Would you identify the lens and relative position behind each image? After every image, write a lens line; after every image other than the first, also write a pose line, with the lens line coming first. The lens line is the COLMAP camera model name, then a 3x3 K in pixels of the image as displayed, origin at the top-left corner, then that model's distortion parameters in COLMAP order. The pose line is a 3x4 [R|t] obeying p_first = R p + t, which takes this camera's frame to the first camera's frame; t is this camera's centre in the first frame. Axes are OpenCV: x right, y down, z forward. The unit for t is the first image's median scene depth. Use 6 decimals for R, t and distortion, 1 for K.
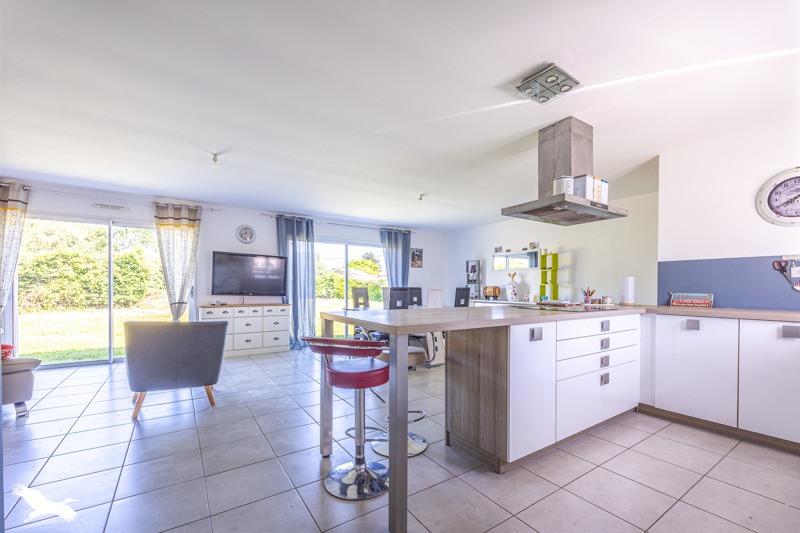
lens RADIAL K [[334.3, 0, 395.4], [0, 334.3, 290.0], [0, 0, 1]] dist [0.004580, 0.000075]
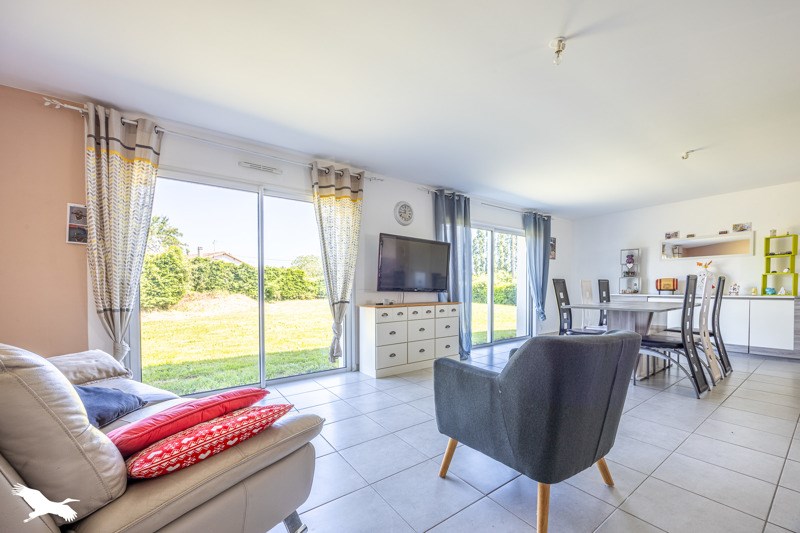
lens RADIAL K [[311.3, 0, 406.2], [0, 311.3, 290.9], [0, 0, 1]] dist [0.002673, 0.000021]
pose [[0.999110, -0.012639, 0.040253, -0.450226], [0.012527, 0.999917, 0.003038, 0.010710], [-0.040288, -0.002531, 0.999185, 0.259828]]
